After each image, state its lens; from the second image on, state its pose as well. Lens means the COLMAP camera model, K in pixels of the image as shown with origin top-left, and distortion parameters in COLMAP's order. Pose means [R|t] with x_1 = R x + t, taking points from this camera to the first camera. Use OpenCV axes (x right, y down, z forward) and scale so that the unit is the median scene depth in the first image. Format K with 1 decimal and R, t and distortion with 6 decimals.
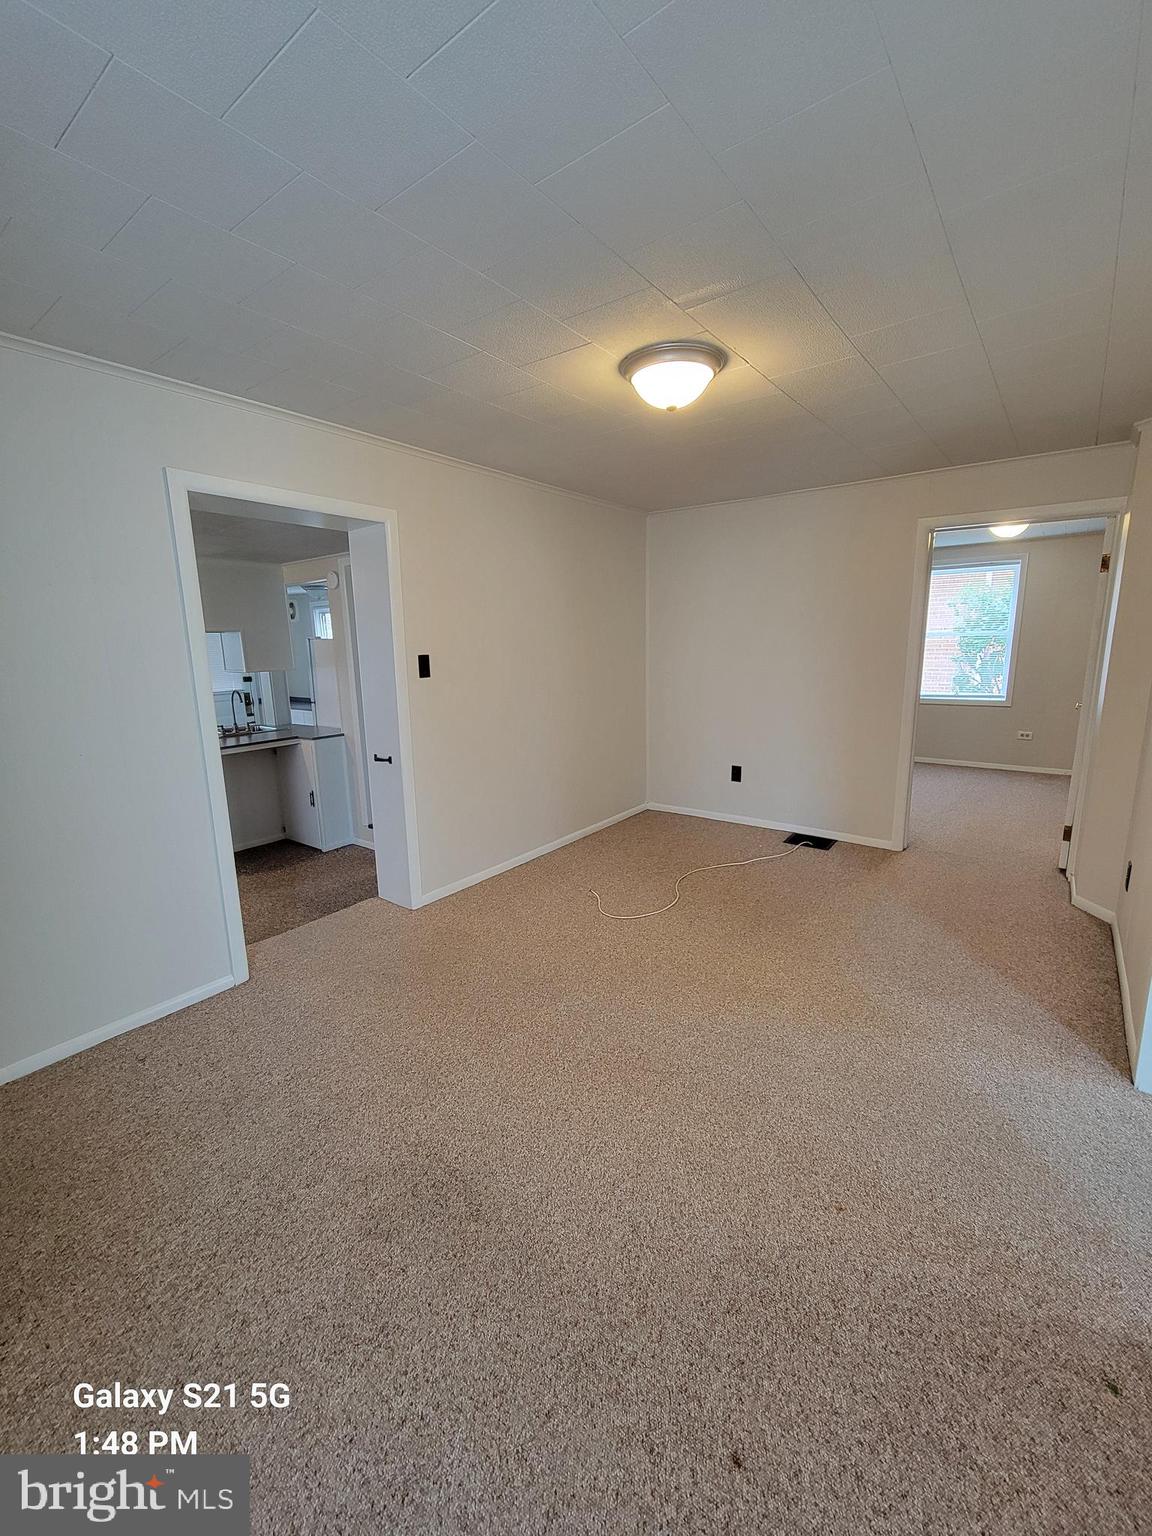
lens RADIAL K [[628.3, 0, 567.3], [0, 628.3, 776.2], [0, 0, 1]] dist [-0.001204, -0.000471]
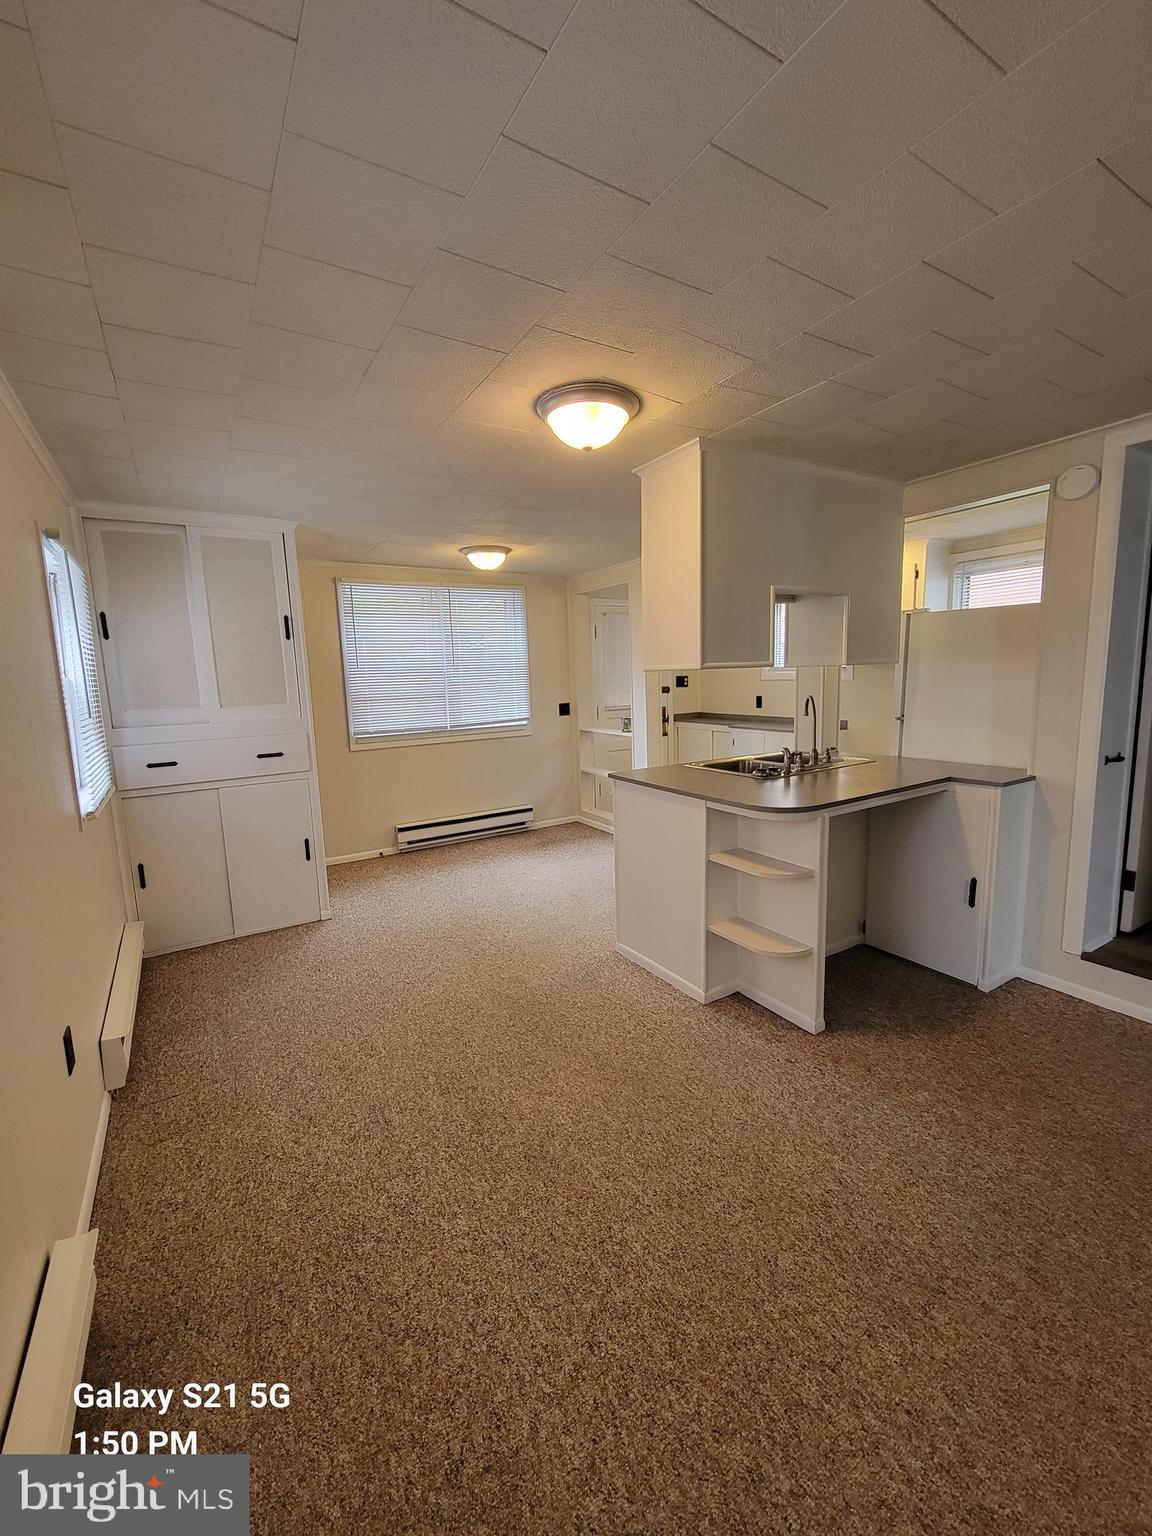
lens RADIAL K [[628.3, 0, 569.9], [0, 628.3, 764.2], [0, 0, 1]] dist [-0.001204, -0.000471]
pose [[0.928836, 0.043065, -0.367979, -0.530098], [-0.061067, 0.997432, -0.037412, -0.033585], [0.365423, 0.057221, 0.929081, 0.355138]]
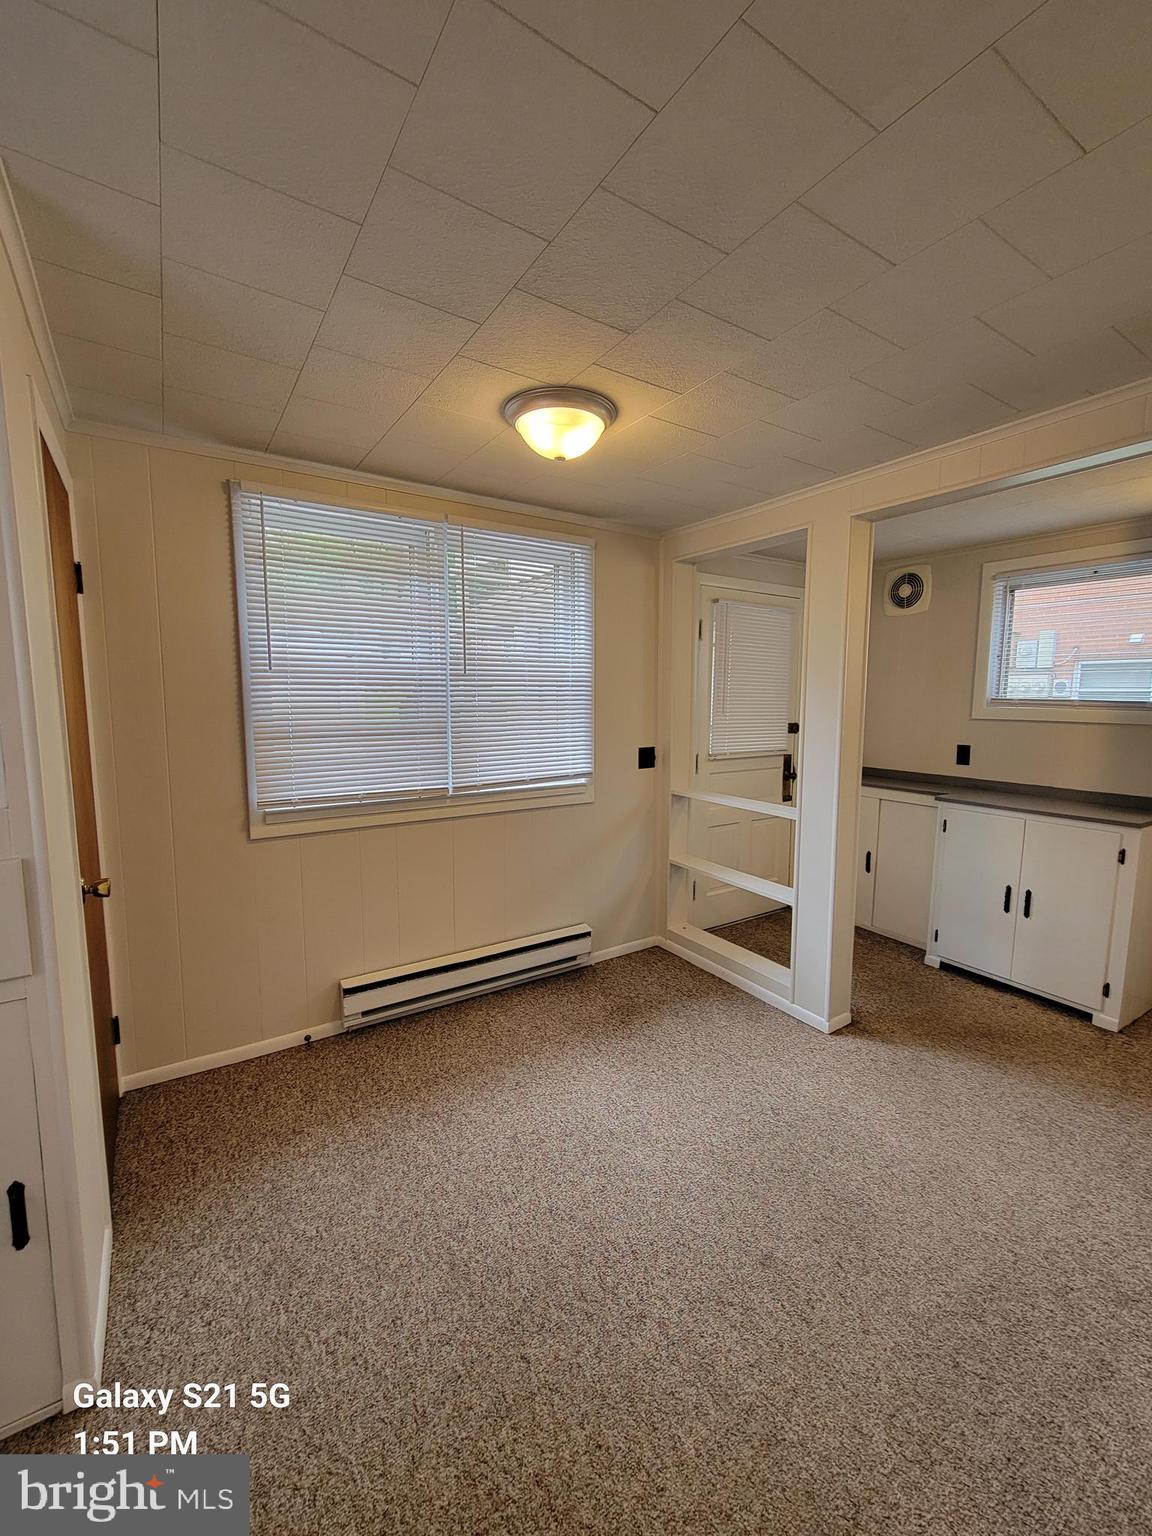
lens RADIAL K [[628.3, 0, 568.8], [0, 628.3, 766.4], [0, 0, 1]] dist [-0.001204, -0.000471]
pose [[0.936163, 0.061127, -0.346211, -0.816338], [-0.091496, 0.993195, -0.072050, -0.112357], [0.339451, 0.099128, 0.935386, 0.764371]]
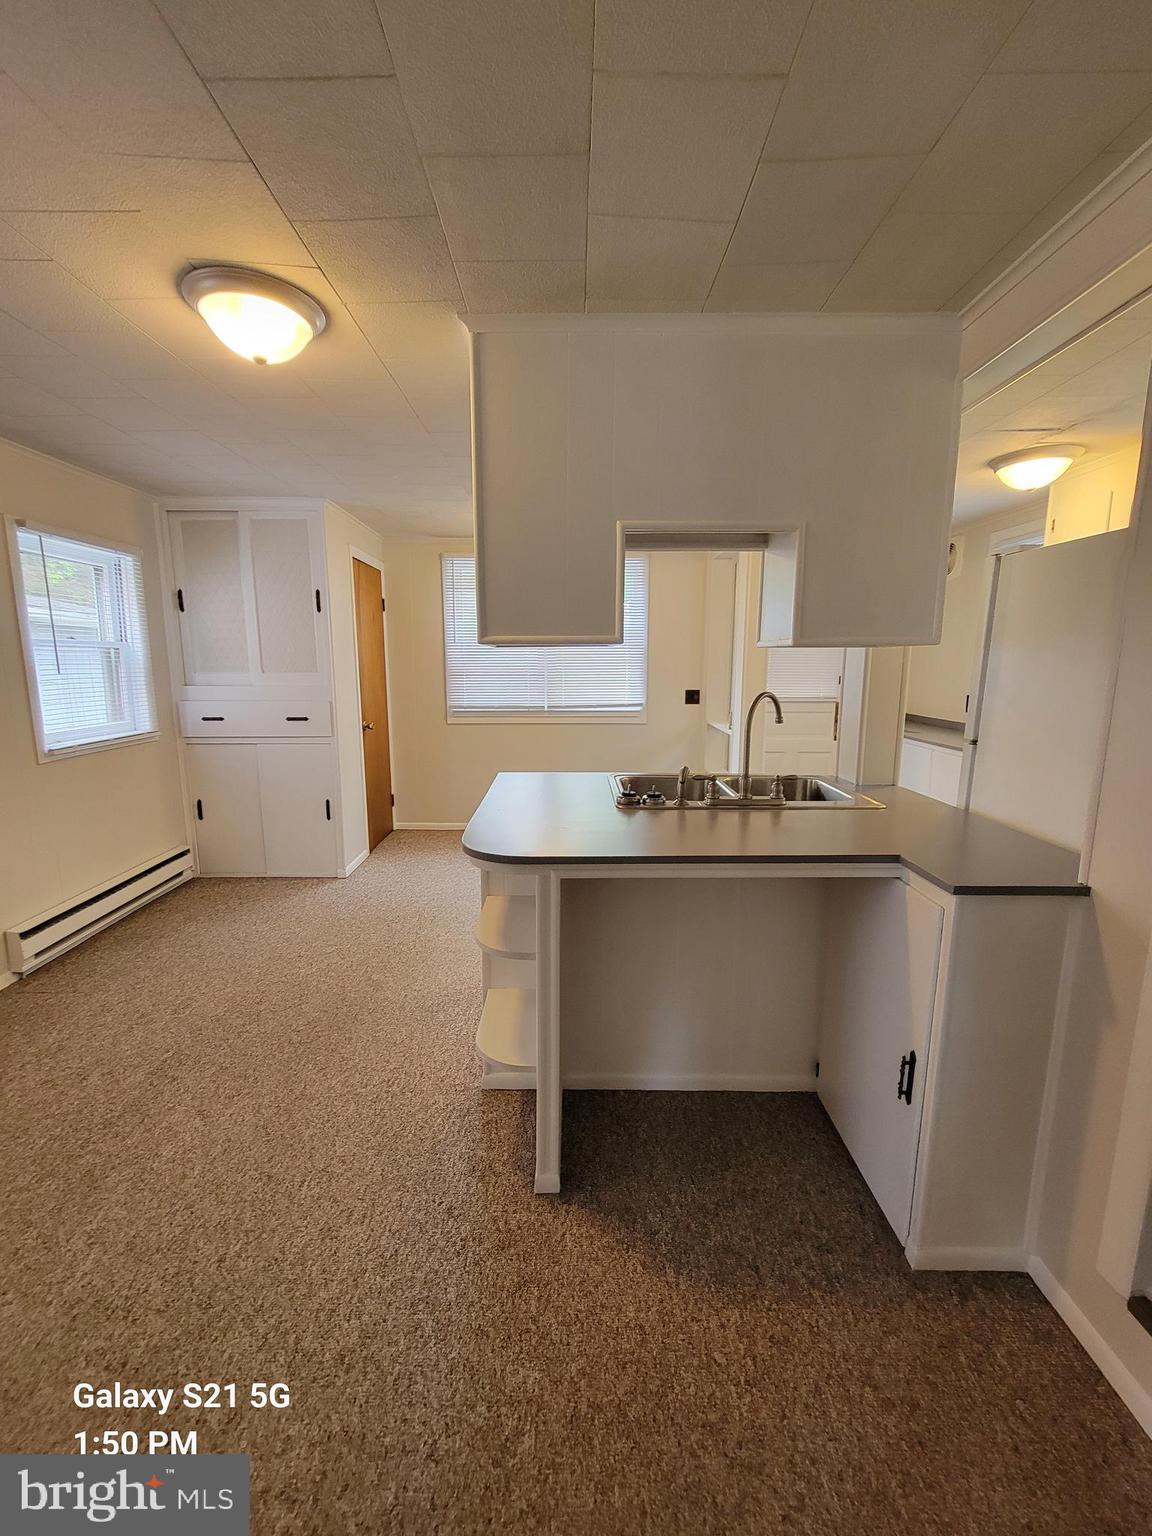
lens RADIAL K [[628.3, 0, 569.2], [0, 628.3, 766.4], [0, 0, 1]] dist [-0.001204, -0.000471]
pose [[0.598909, 0.152771, -0.786110, -0.290624], [-0.173890, 0.983023, 0.058558, -0.094962], [0.781710, 0.101626, 0.615306, 0.678043]]
